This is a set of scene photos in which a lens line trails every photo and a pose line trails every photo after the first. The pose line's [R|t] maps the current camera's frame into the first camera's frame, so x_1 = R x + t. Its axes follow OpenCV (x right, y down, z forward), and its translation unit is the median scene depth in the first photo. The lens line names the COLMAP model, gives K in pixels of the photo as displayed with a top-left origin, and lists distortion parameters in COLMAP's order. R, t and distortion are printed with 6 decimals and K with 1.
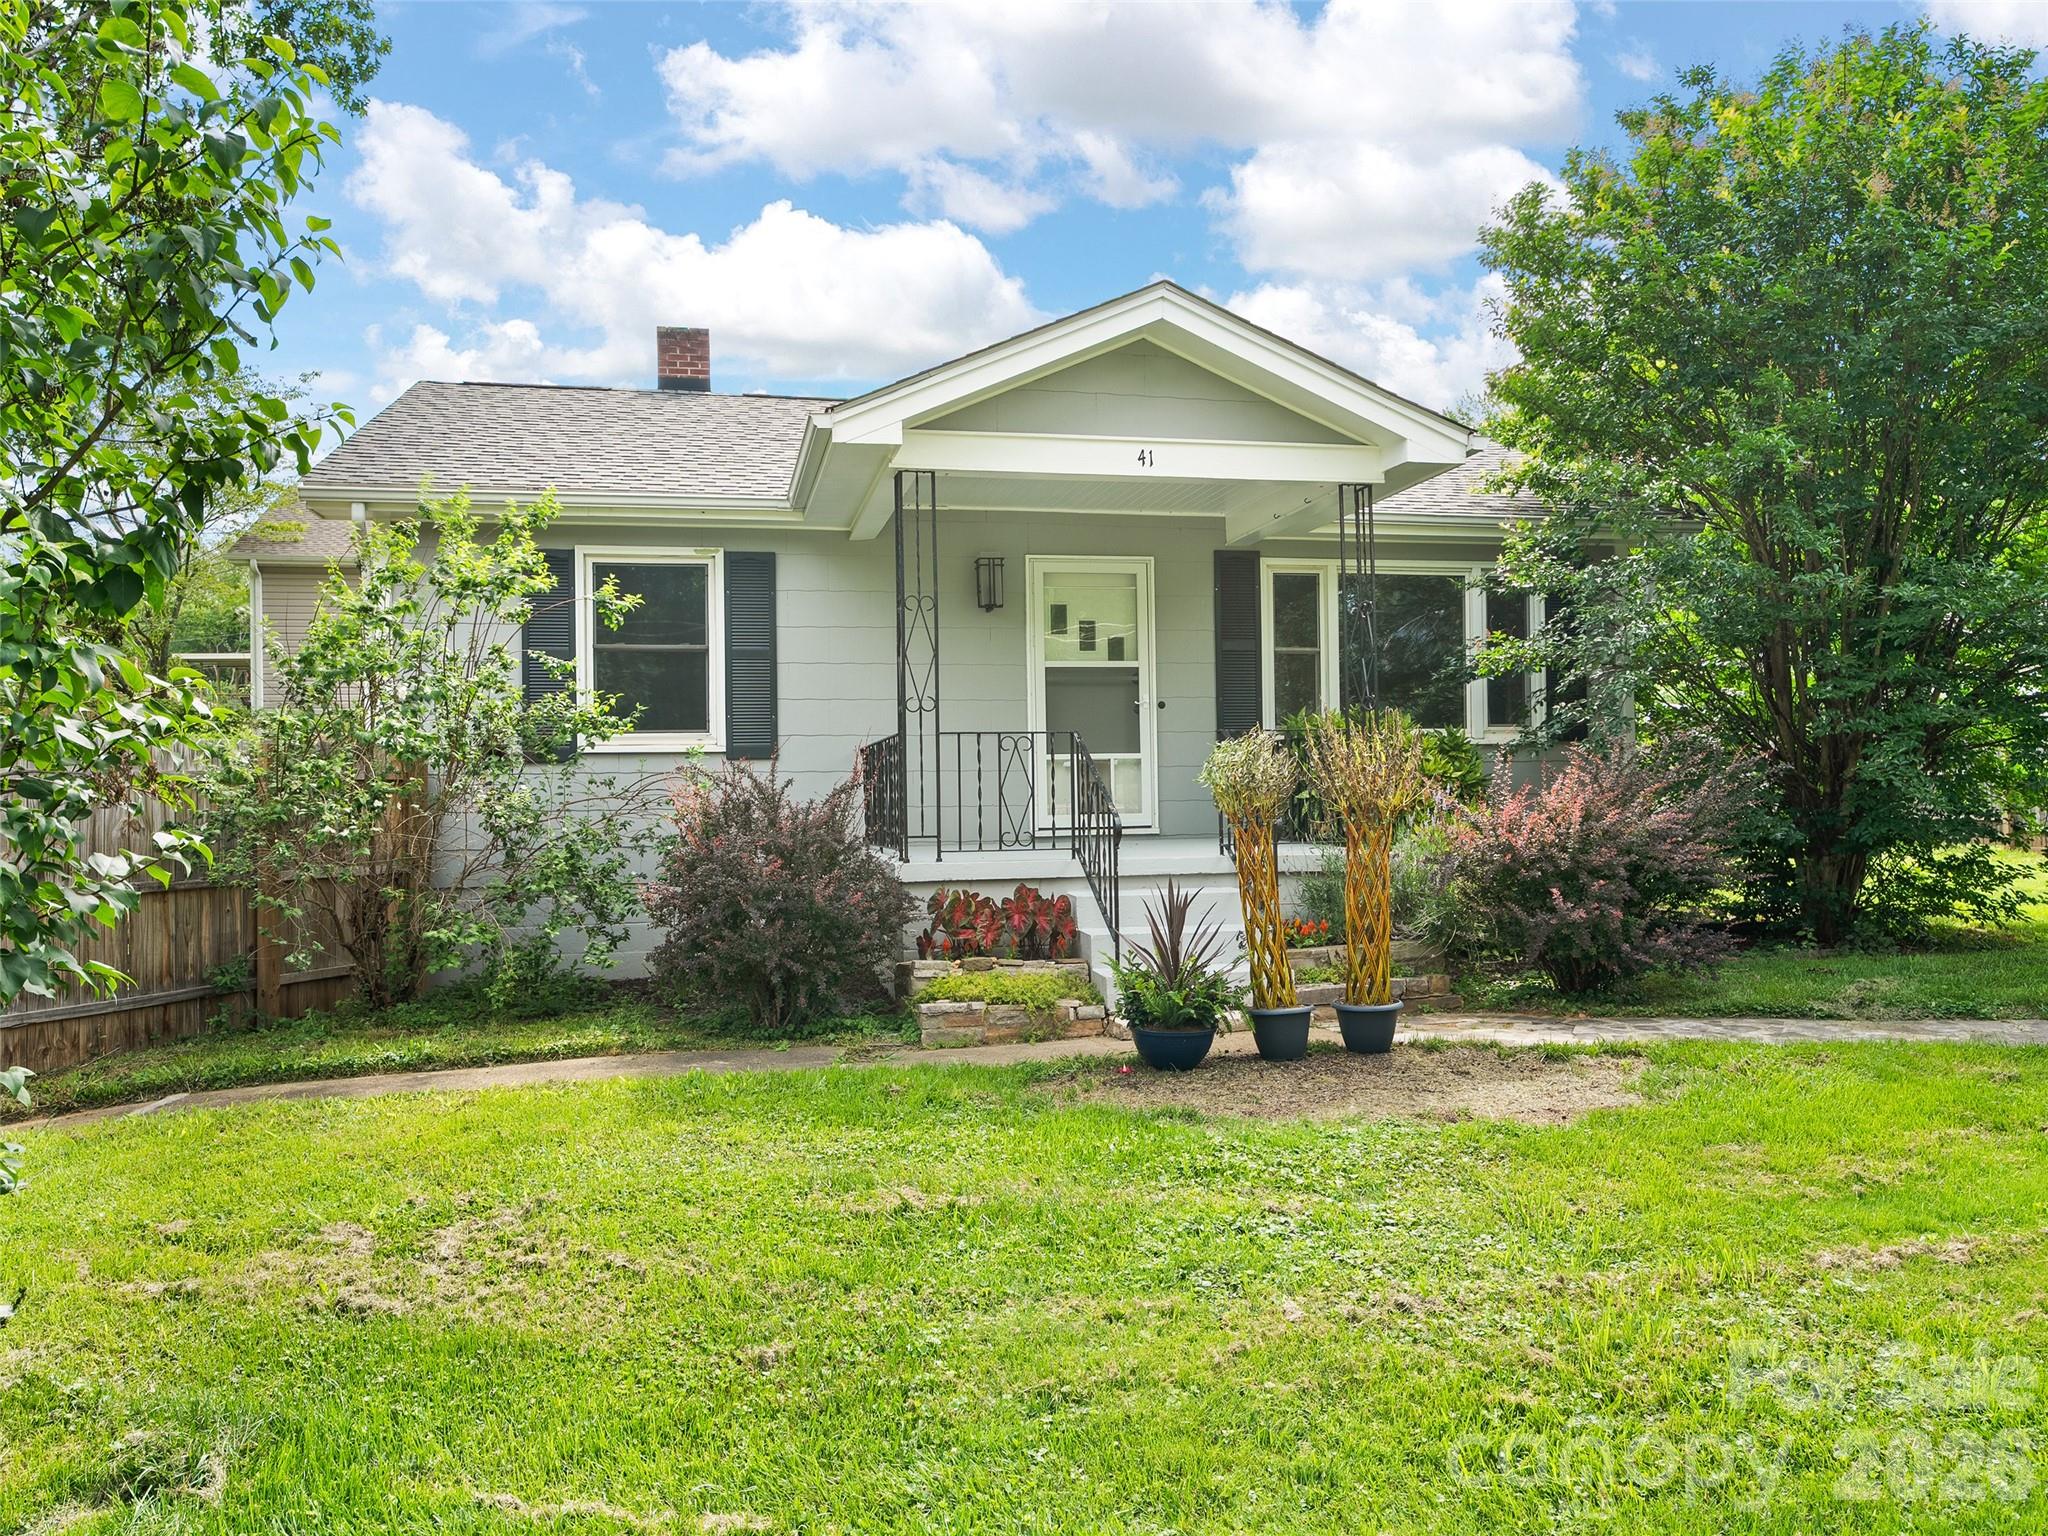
lens RADIAL K [[1369.7, 0, 1024.0], [0, 1369.7, 768.0], [0, 0, 1]] dist [0.048510, -0.006328]
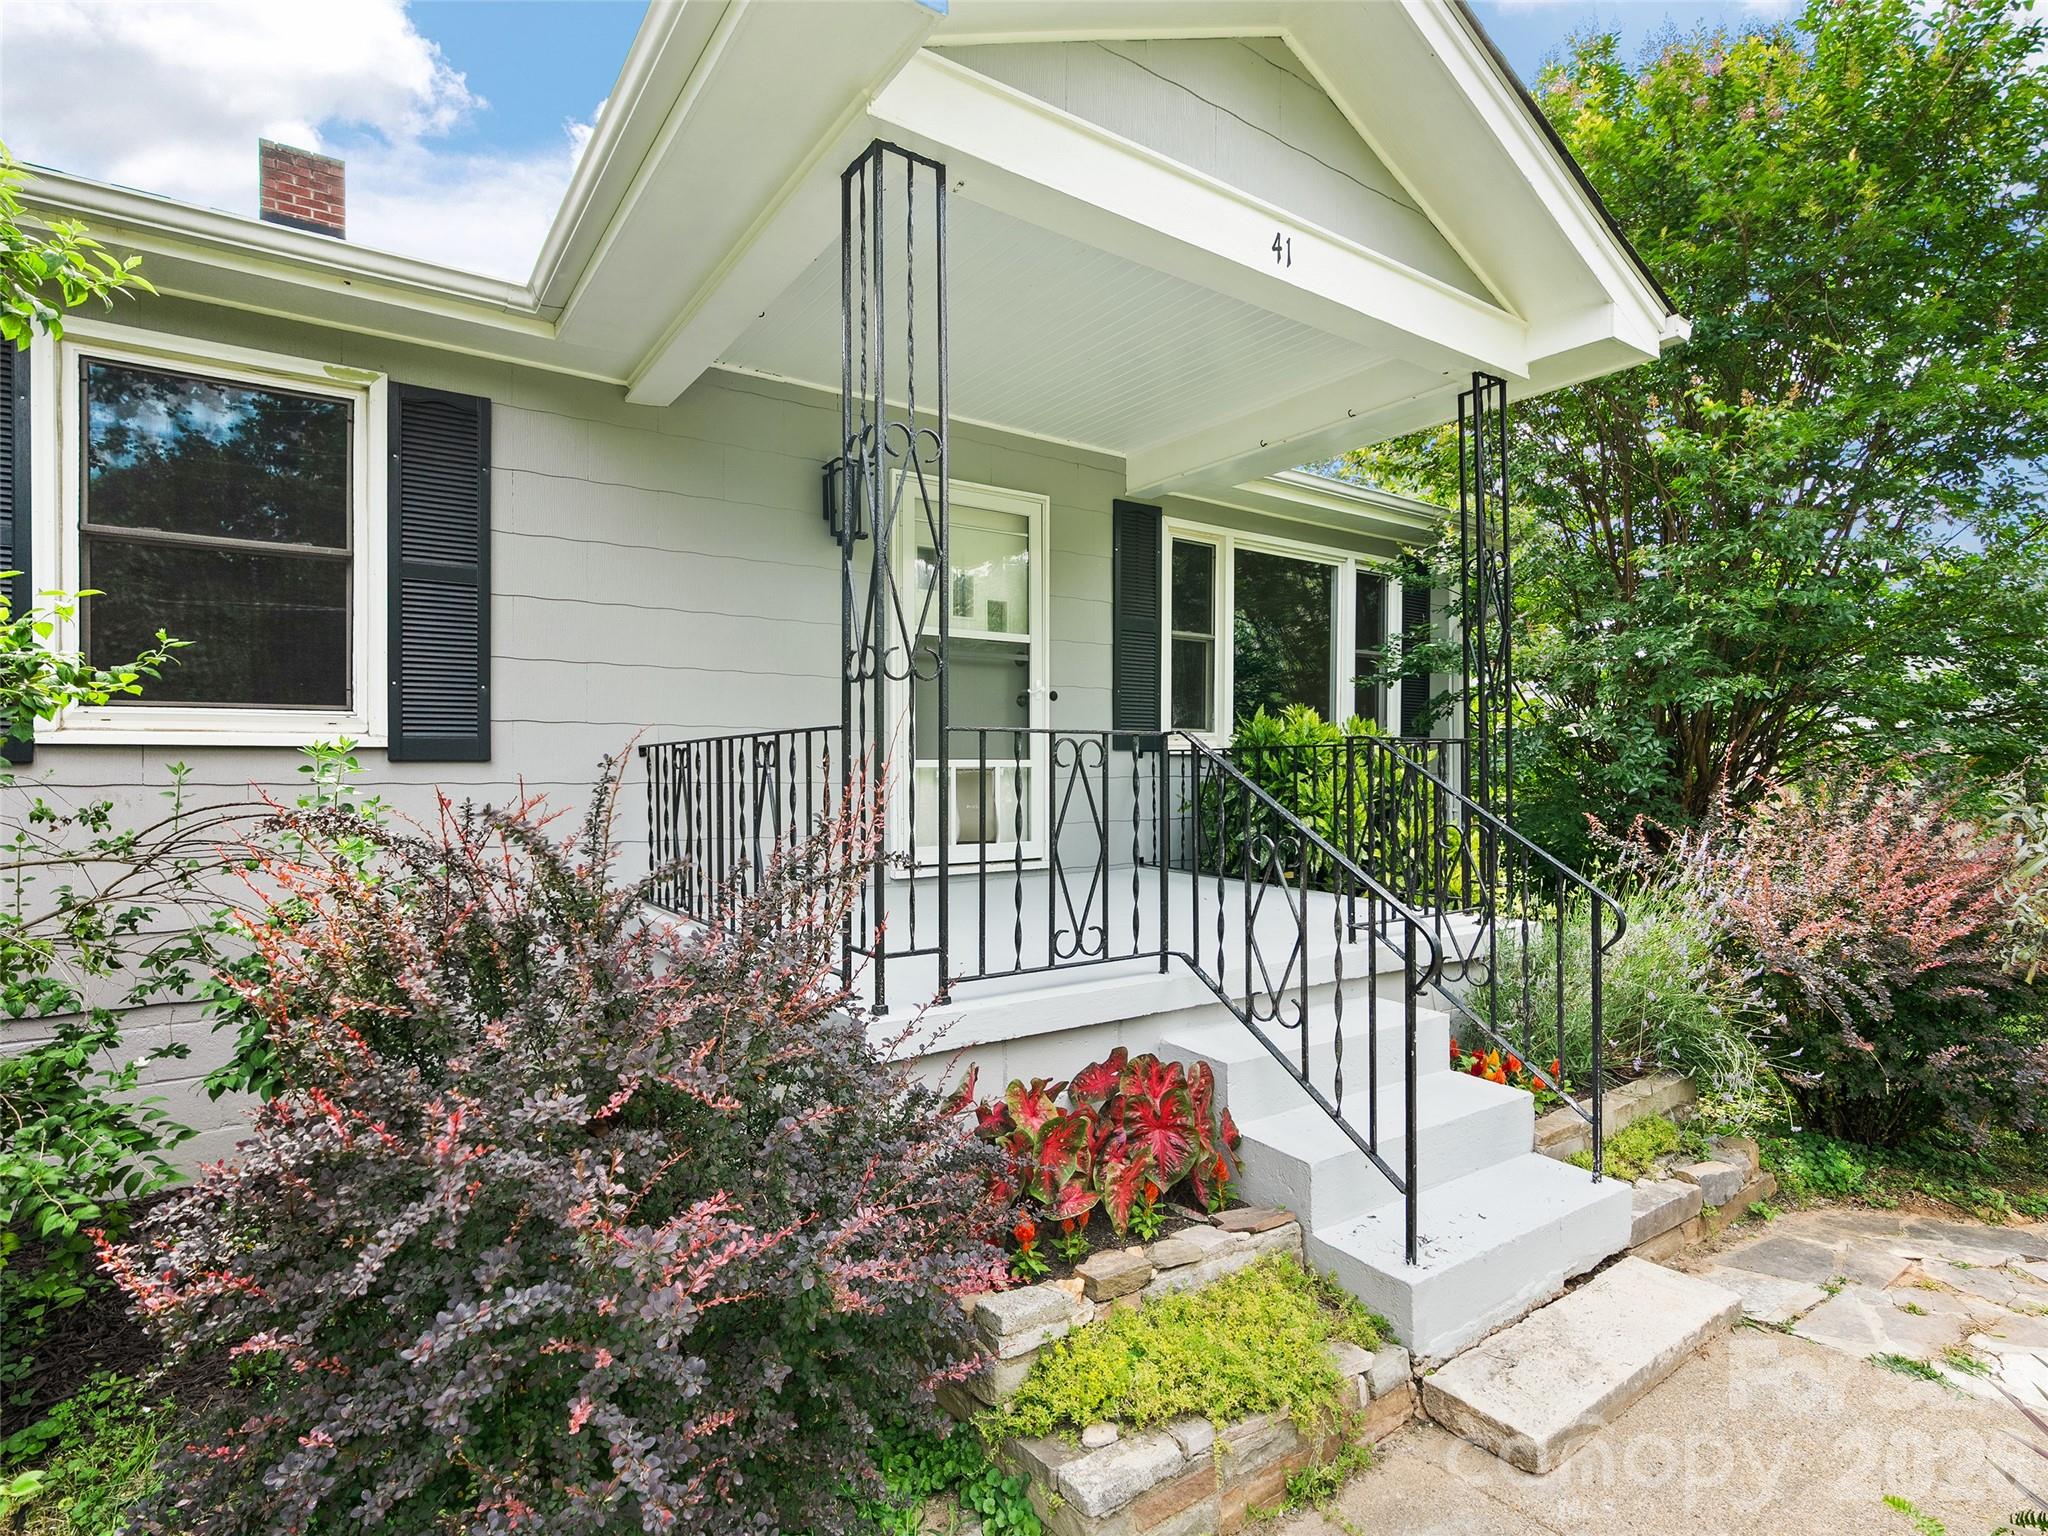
lens RADIAL K [[1028.6, 0, 1024.0], [0, 1028.6, 768.0], [0, 0, 1]] dist [0.000520, 0.000329]
pose [[0.930446, 0.014675, 0.366135, -0.134248], [-0.019631, 0.999759, 0.009817, -0.012949], [-0.365903, -0.016322, 0.930510, 0.538247]]
